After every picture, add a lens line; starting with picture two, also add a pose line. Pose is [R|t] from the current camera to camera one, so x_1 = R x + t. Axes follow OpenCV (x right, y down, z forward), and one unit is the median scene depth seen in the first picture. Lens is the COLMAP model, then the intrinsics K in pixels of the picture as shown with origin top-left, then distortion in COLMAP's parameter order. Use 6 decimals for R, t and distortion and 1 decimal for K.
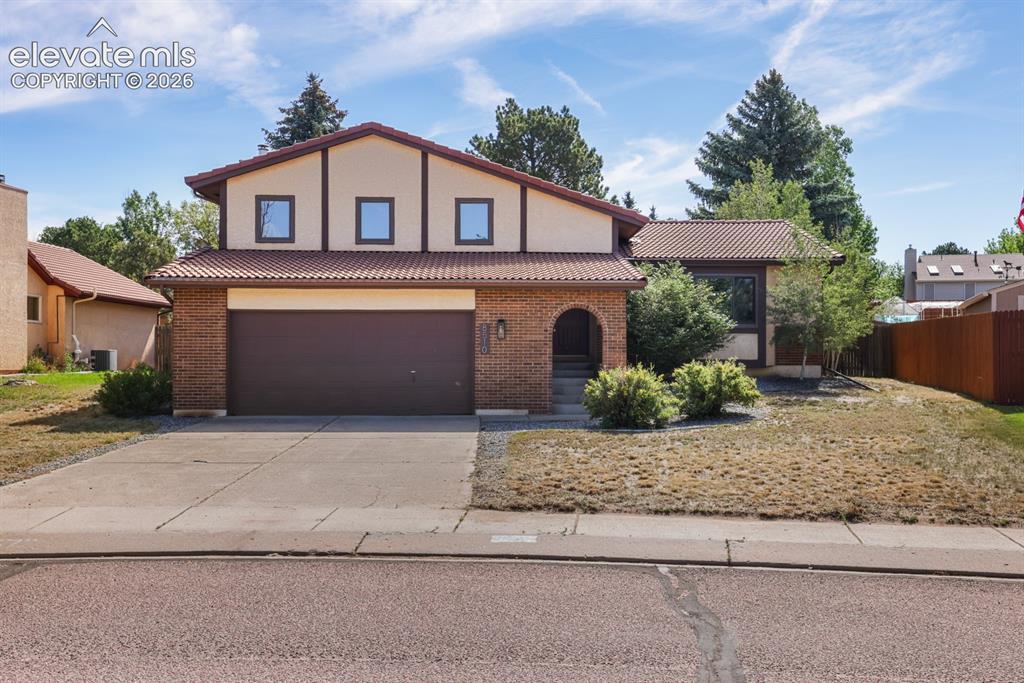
lens RADIAL K [[1051.1, 0, 502.6], [0, 1051.1, 318.6], [0, 0, 1]] dist [0.049348, 0.000000]
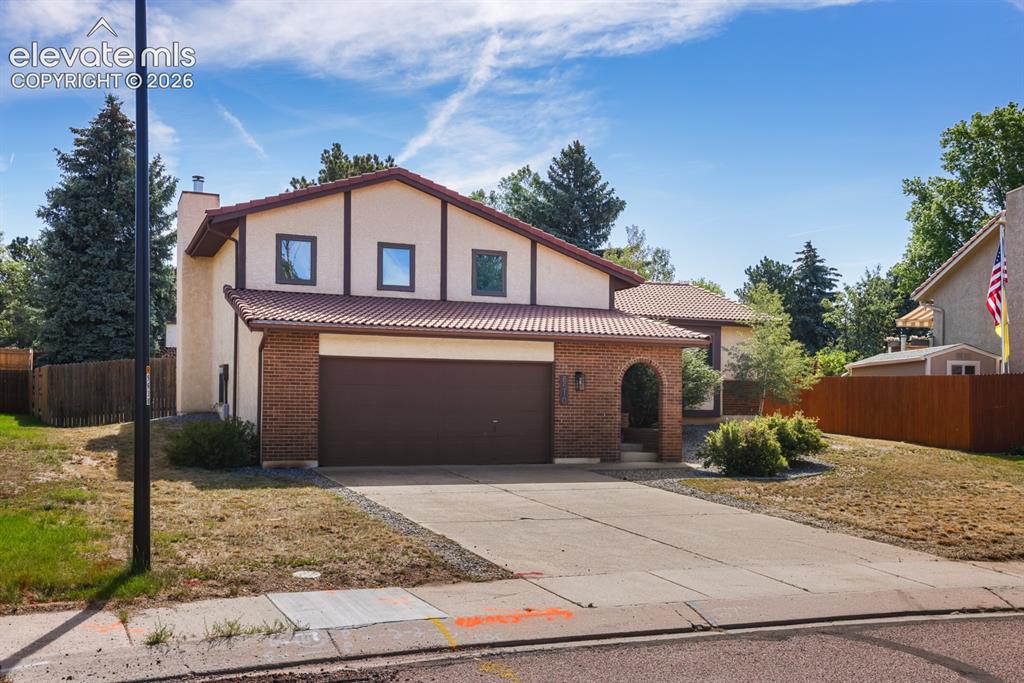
lens RADIAL K [[995.4, 0, 506.7], [0, 995.4, 349.9], [0, 0, 1]] dist [0.063260, 0.000000]
pose [[0.944864, 0.027223, 0.326329, -0.255635], [-0.024513, 0.999622, -0.012415, -0.004397], [-0.326544, 0.003731, 0.945175, 0.059360]]
